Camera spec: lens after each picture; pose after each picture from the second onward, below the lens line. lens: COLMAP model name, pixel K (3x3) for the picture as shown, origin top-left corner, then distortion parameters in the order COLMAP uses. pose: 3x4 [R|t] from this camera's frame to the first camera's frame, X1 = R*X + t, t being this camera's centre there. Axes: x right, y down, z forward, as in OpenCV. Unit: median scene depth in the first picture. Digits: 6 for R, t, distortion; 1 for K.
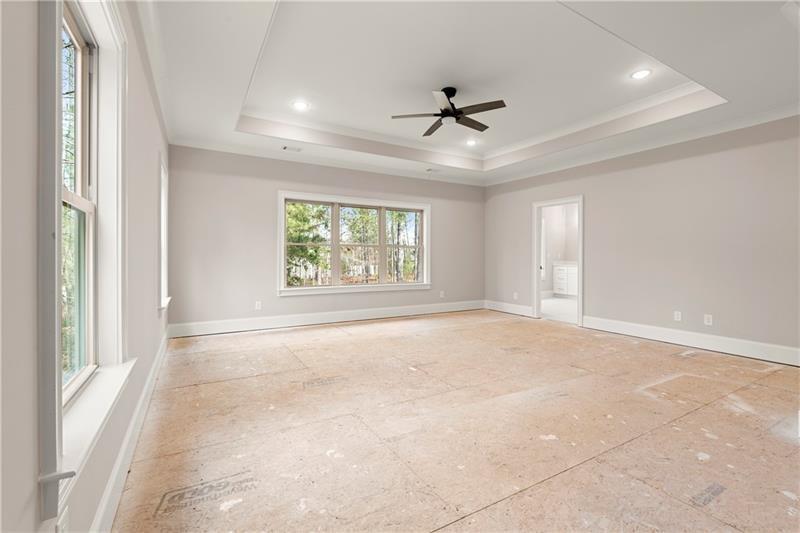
lens RADIAL K [[356.6, 0, 403.9], [0, 356.6, 262.9], [0, 0, 1]] dist [-0.002918, -0.000718]
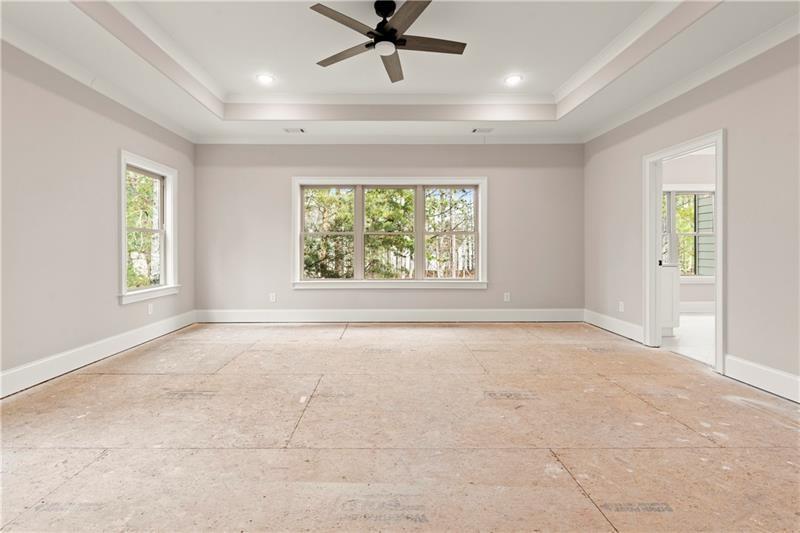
lens RADIAL K [[366.6, 0, 396.3], [0, 366.6, 253.7], [0, 0, 1]] dist [-0.002525, -0.000511]
pose [[0.865857, 0.003085, -0.500282, 0.381108], [-0.003682, 0.999993, -0.000207, -0.000664], [0.500278, 0.002022, 0.865863, 0.301198]]
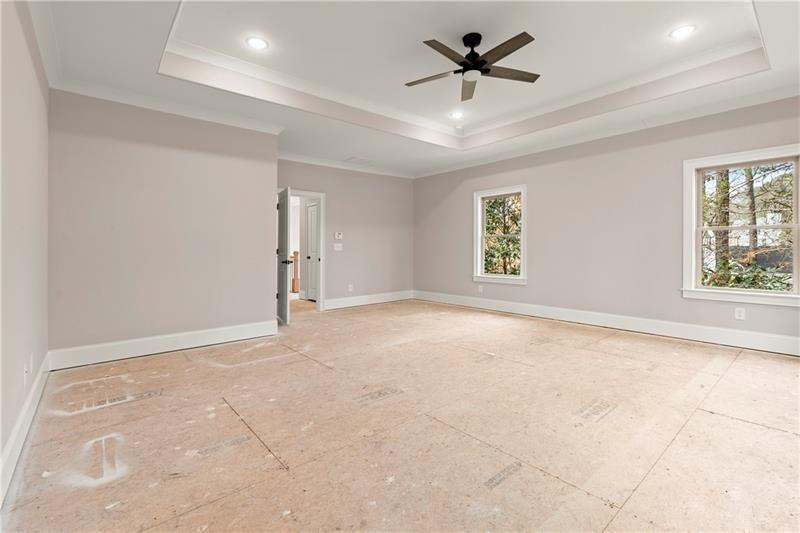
lens RADIAL K [[356.6, 0, 403.9], [0, 356.6, 262.9], [0, 0, 1]] dist [-0.002918, -0.000718]
pose [[-0.984695, 0.008737, -0.174069, 0.314567], [-0.000540, 0.998585, 0.053179, -0.022361], [0.174287, 0.052459, -0.983297, 1.362236]]
